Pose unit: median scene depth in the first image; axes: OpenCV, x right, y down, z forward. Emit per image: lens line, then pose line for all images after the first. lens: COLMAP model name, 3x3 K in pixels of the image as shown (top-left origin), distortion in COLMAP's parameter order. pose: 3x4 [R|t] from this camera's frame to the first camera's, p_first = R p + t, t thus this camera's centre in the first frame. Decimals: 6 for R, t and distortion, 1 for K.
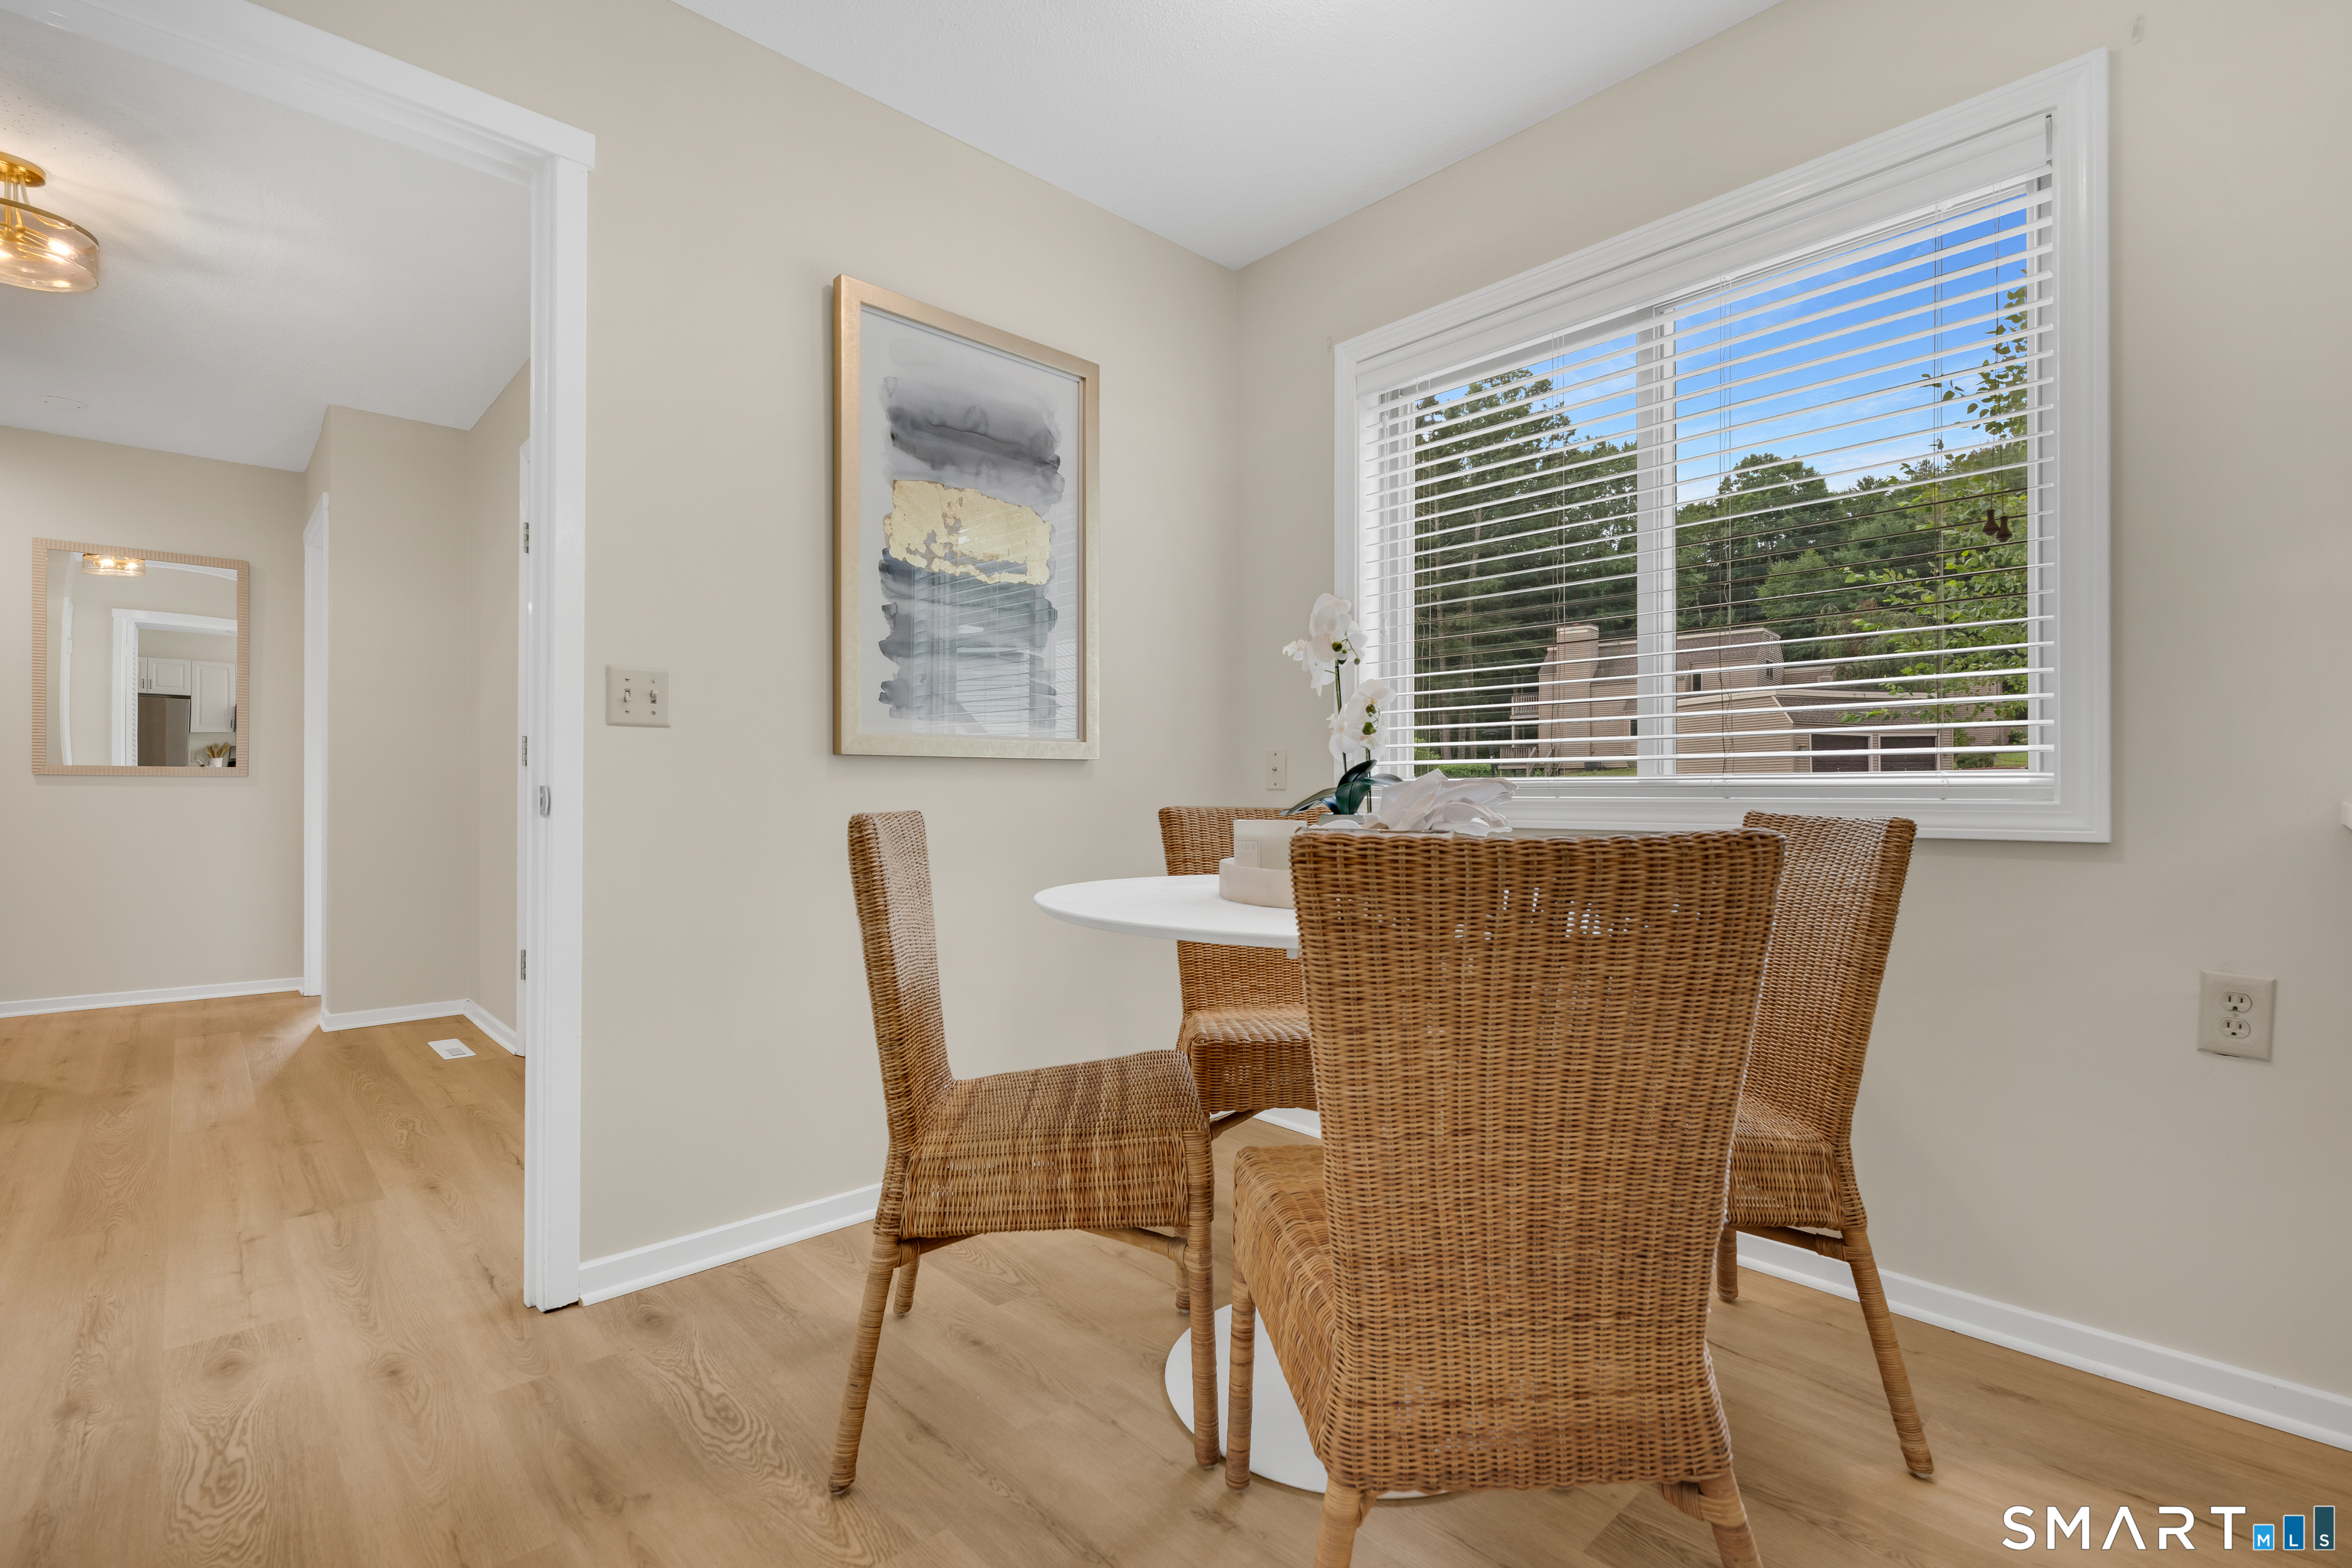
lens RADIAL K [[1033.7, 0, 1161.6], [0, 1033.7, 797.2], [0, 0, 1]] dist [-0.000648, 0.001903]
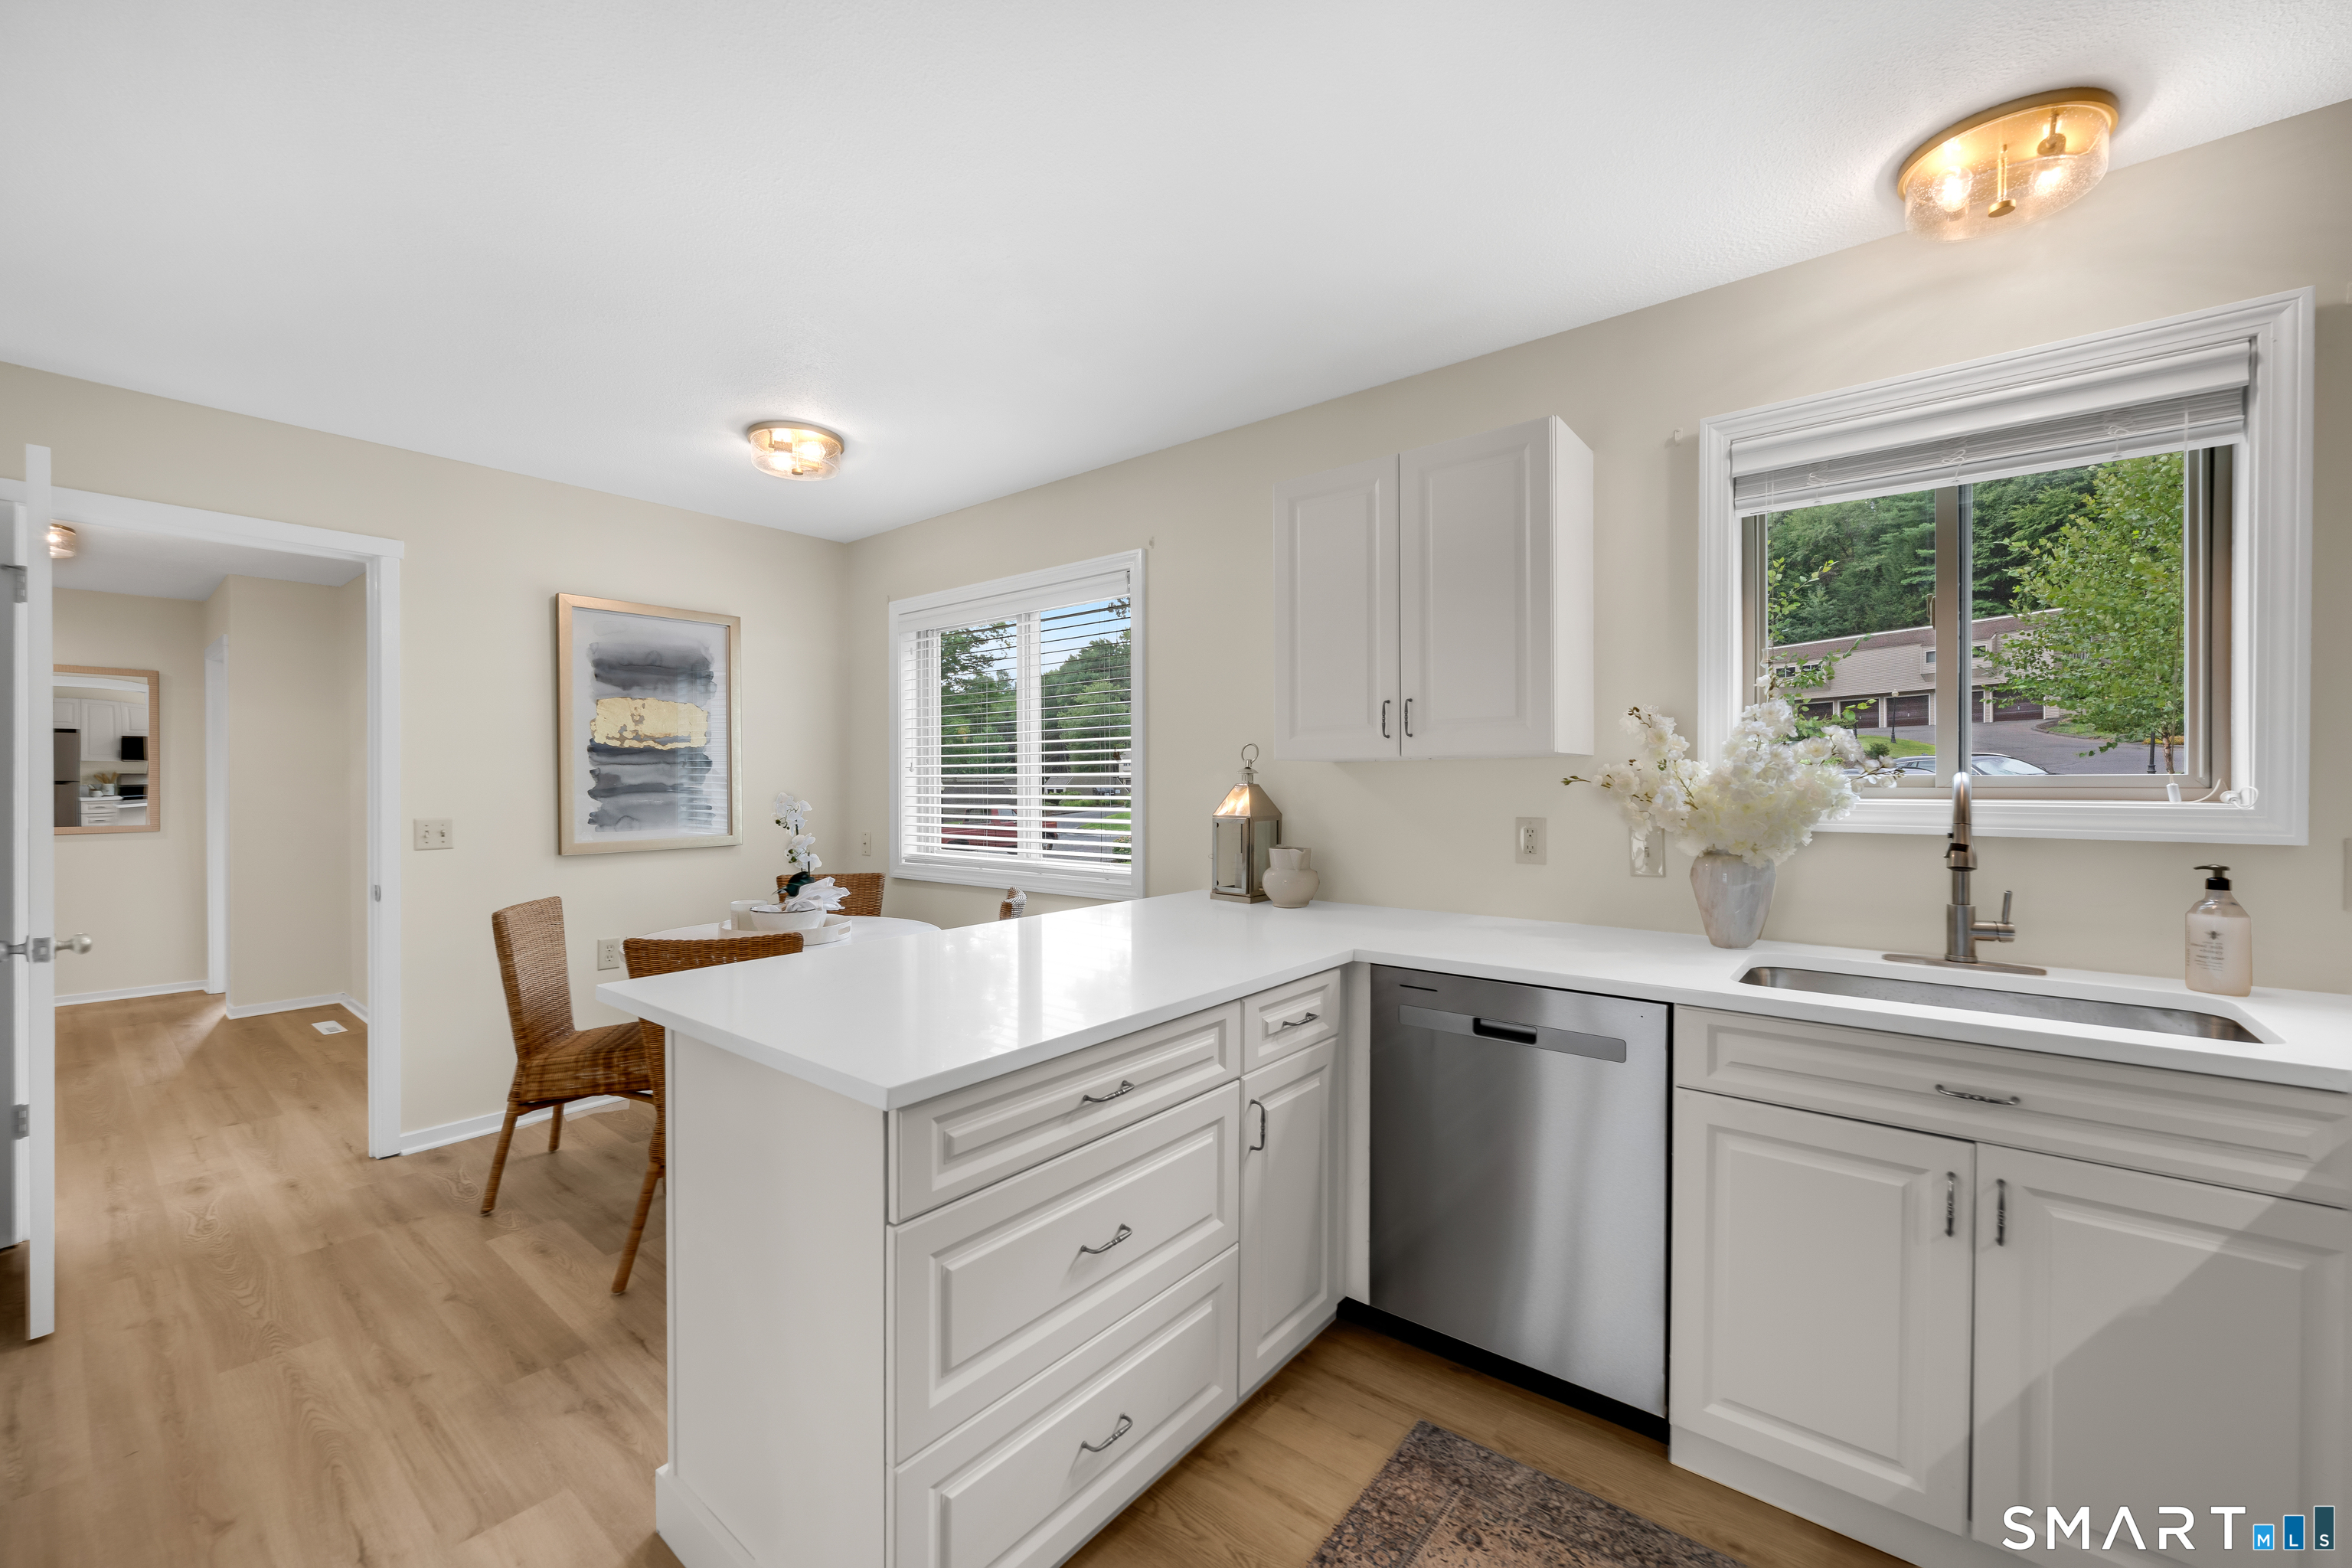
lens RADIAL K [[941.8, 0, 1181.1], [0, 941.8, 785.2], [0, 0, 1]] dist [0.004031, 0.000235]
pose [[0.992032, -0.004312, 0.125912, 0.518292], [0.003423, 0.999968, 0.007276, -0.159784], [-0.125940, -0.006787, 0.992015, -0.723262]]
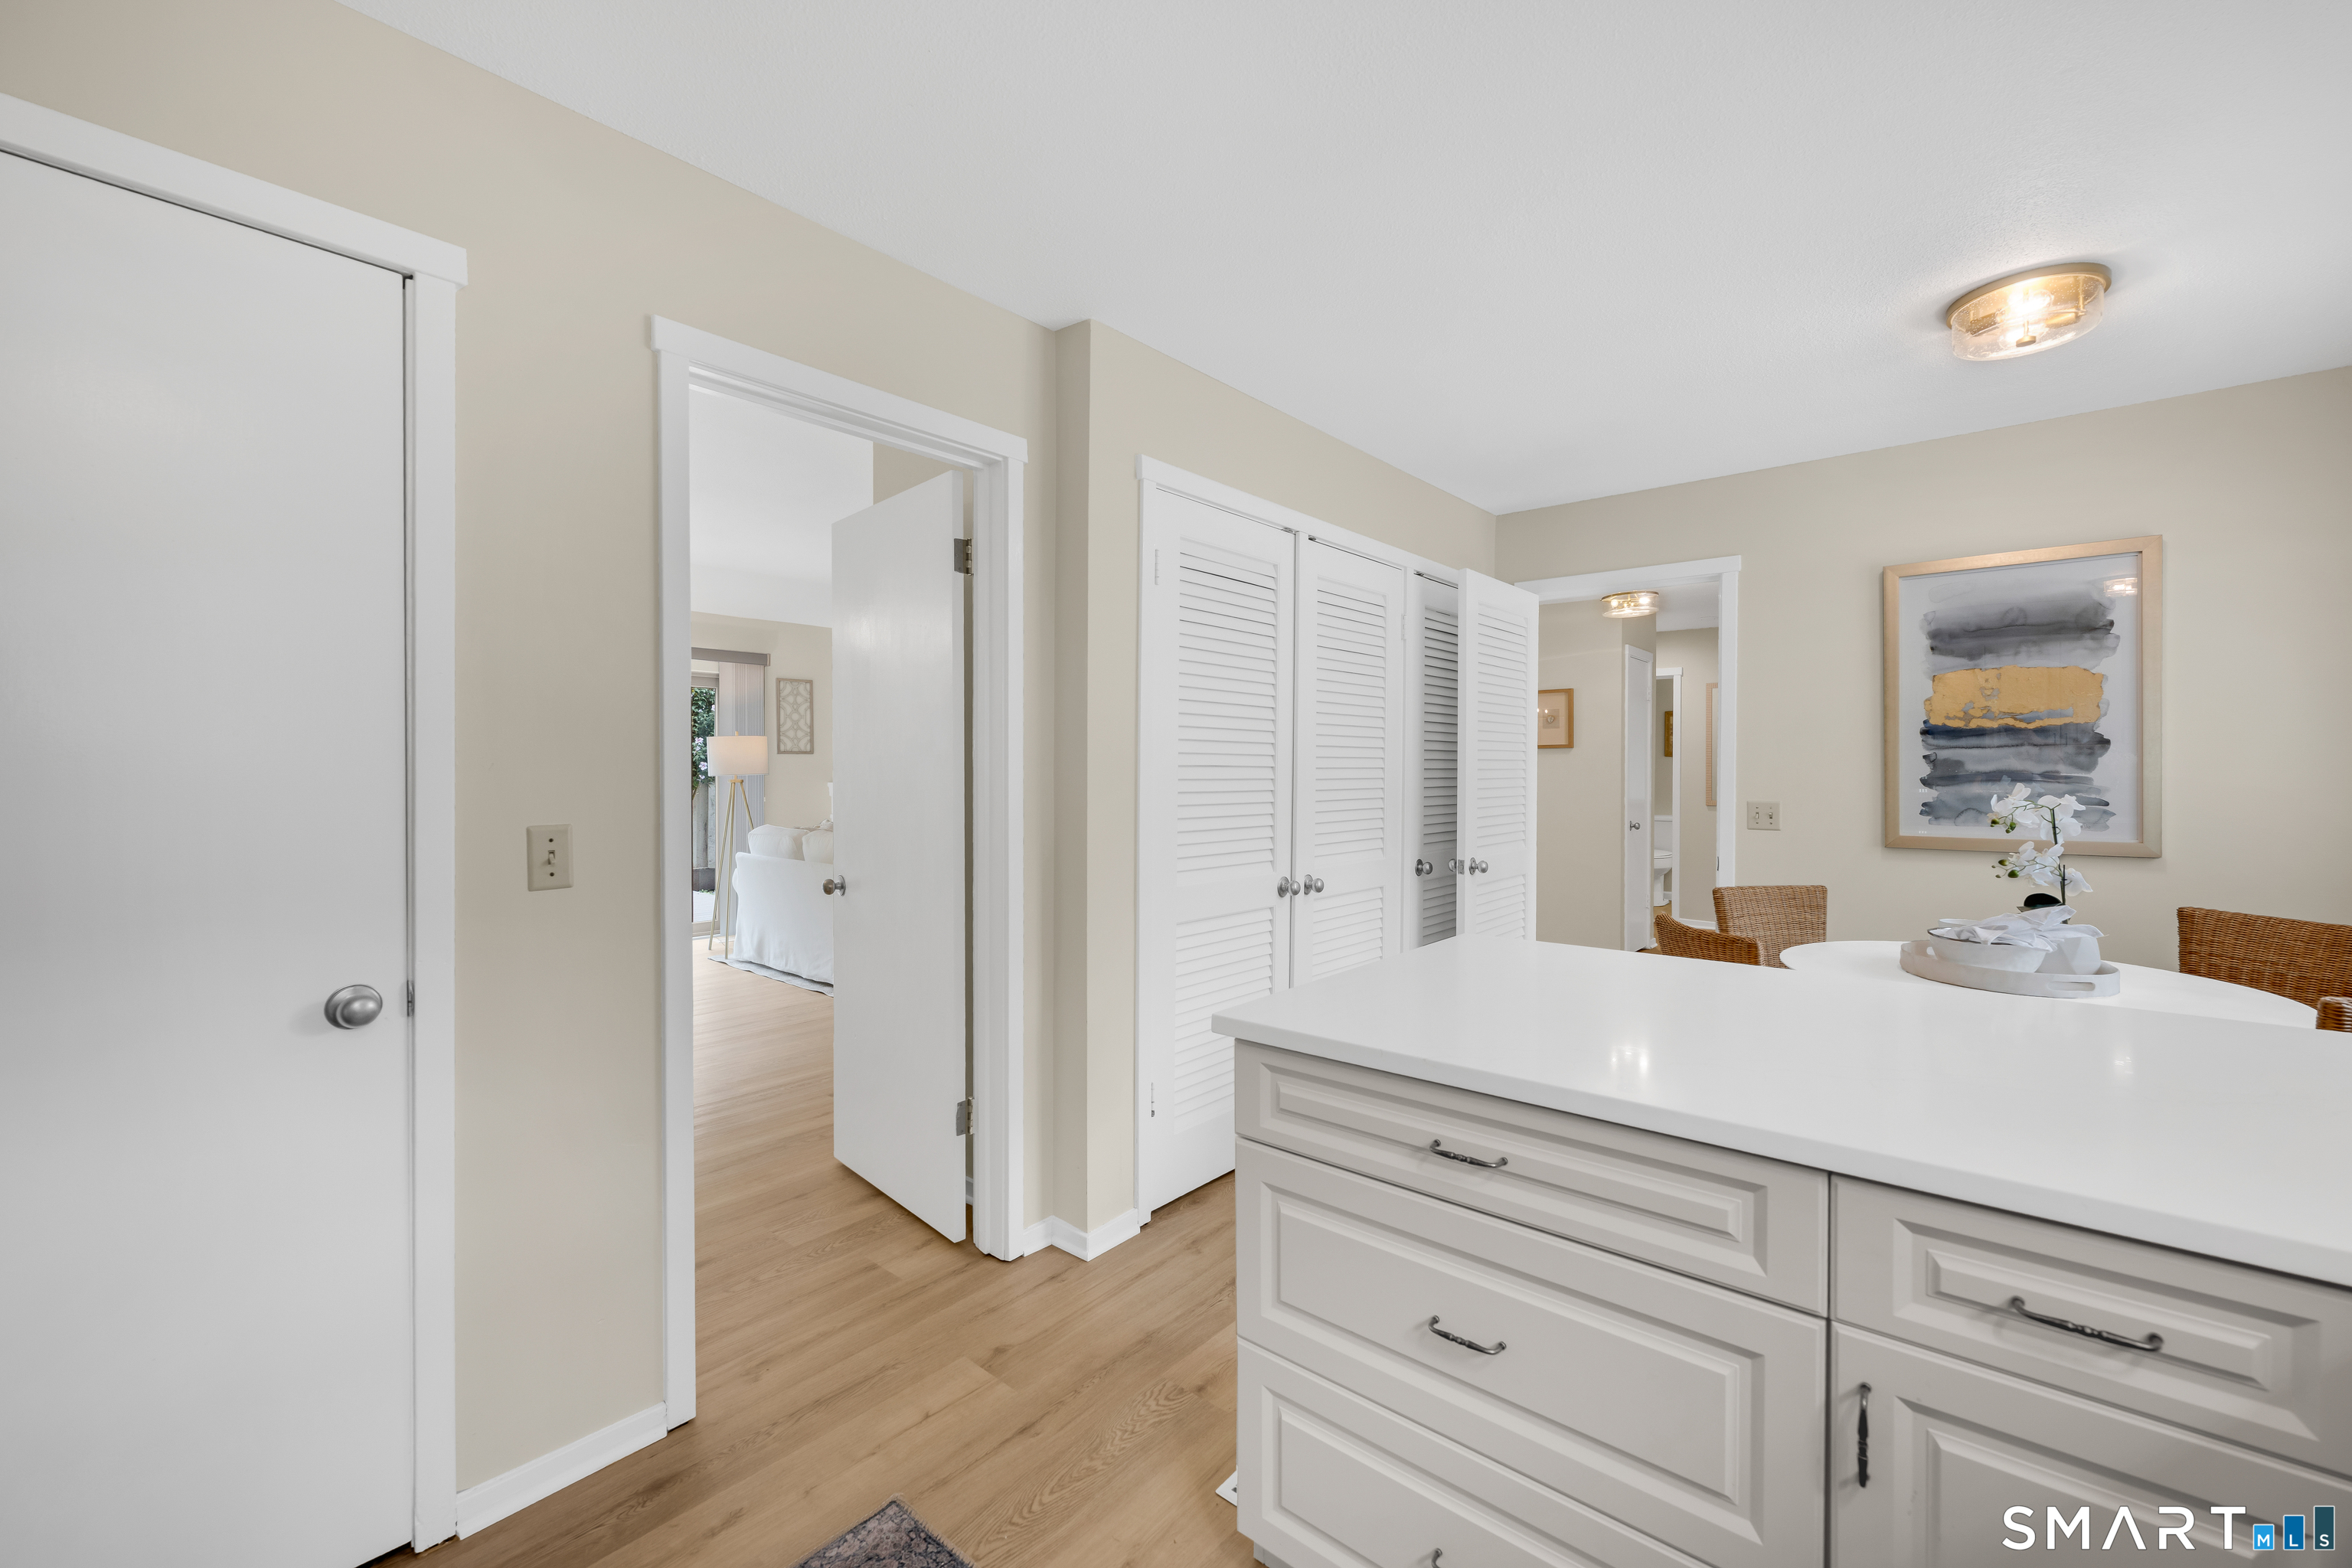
lens RADIAL K [[941.8, 0, 1155.1], [0, 941.8, 769.2], [0, 0, 1]] dist [0.004031, 0.000235]
pose [[0.099022, 0.000792, -0.995085, 1.025802], [0.002588, 0.999996, 0.001053, -0.160107], [0.995082, -0.002679, 0.099020, -0.322799]]
